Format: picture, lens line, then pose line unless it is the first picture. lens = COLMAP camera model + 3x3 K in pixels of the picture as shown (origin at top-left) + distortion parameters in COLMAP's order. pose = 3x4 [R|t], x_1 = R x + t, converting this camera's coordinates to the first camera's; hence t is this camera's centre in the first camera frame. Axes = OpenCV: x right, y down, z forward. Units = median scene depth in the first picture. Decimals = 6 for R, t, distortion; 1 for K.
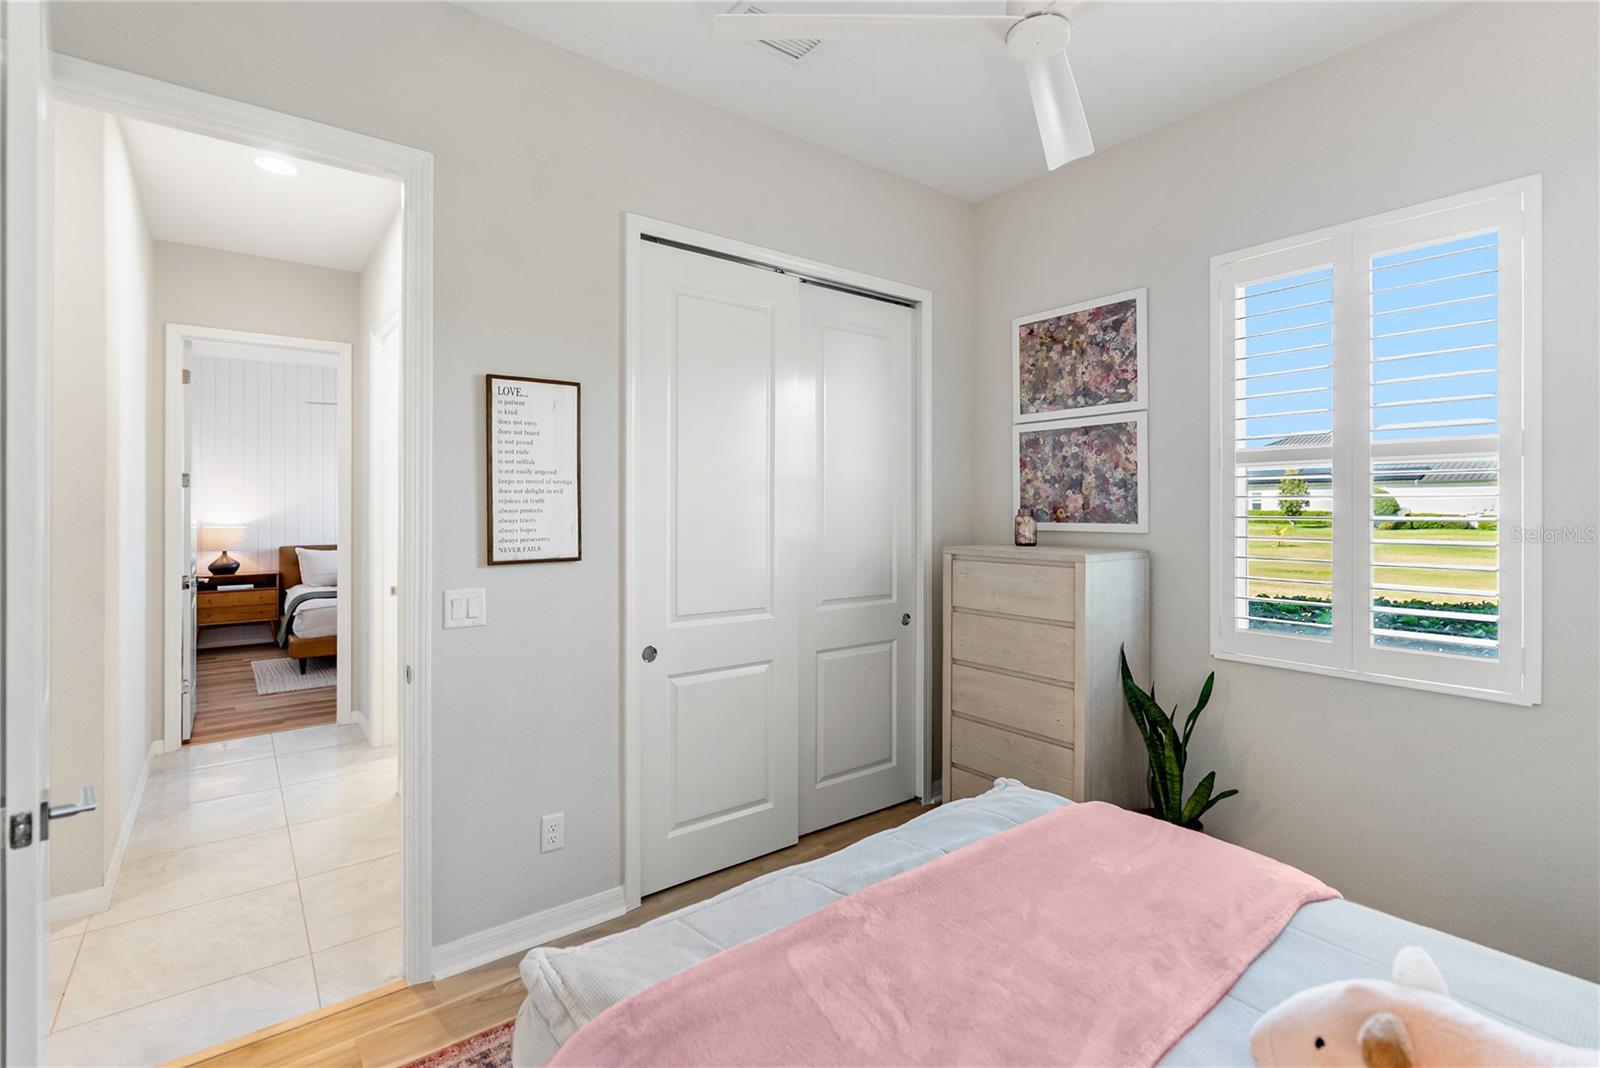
lens RADIAL K [[741.1, 0, 805.3], [0, 741.1, 509.9], [0, 0, 1]] dist [-0.001916, 0.000002]
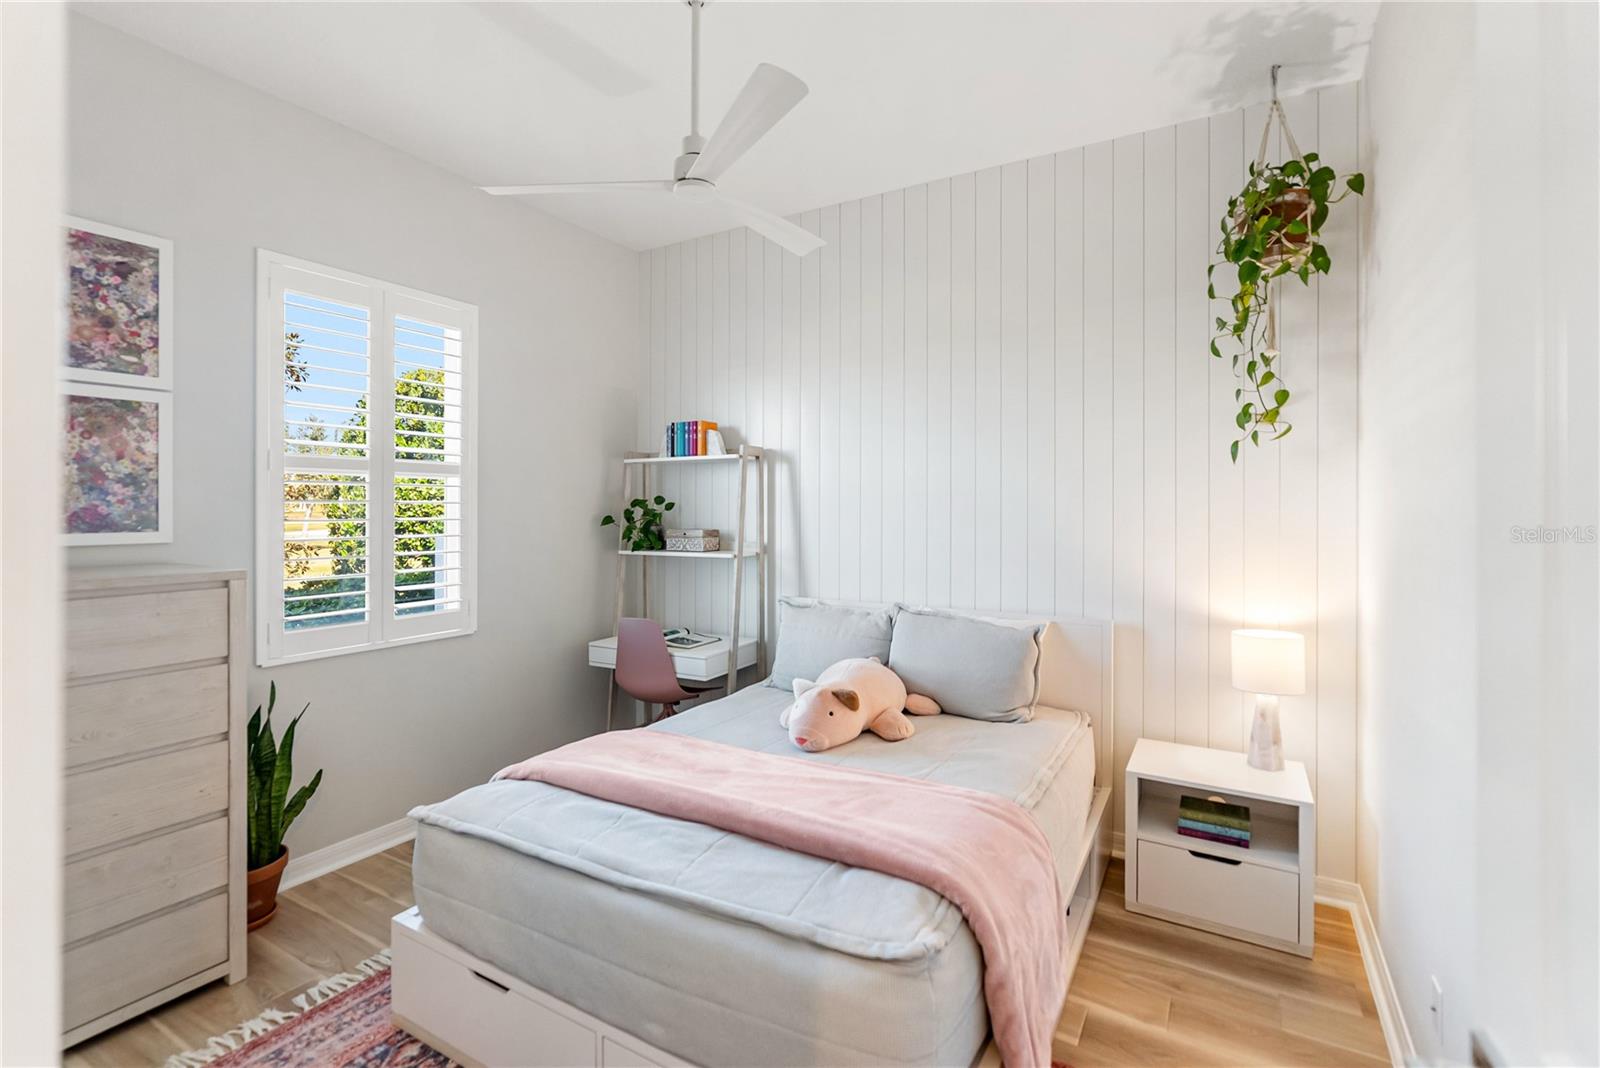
lens RADIAL K [[741.1, 0, 805.3], [0, 741.1, 509.9], [0, 0, 1]] dist [-0.001916, 0.000002]
pose [[-0.374983, -0.003693, 0.927024, -0.542969], [0.004507, 0.999973, 0.005807, -0.006116], [-0.927021, 0.006356, -0.374956, 0.643270]]
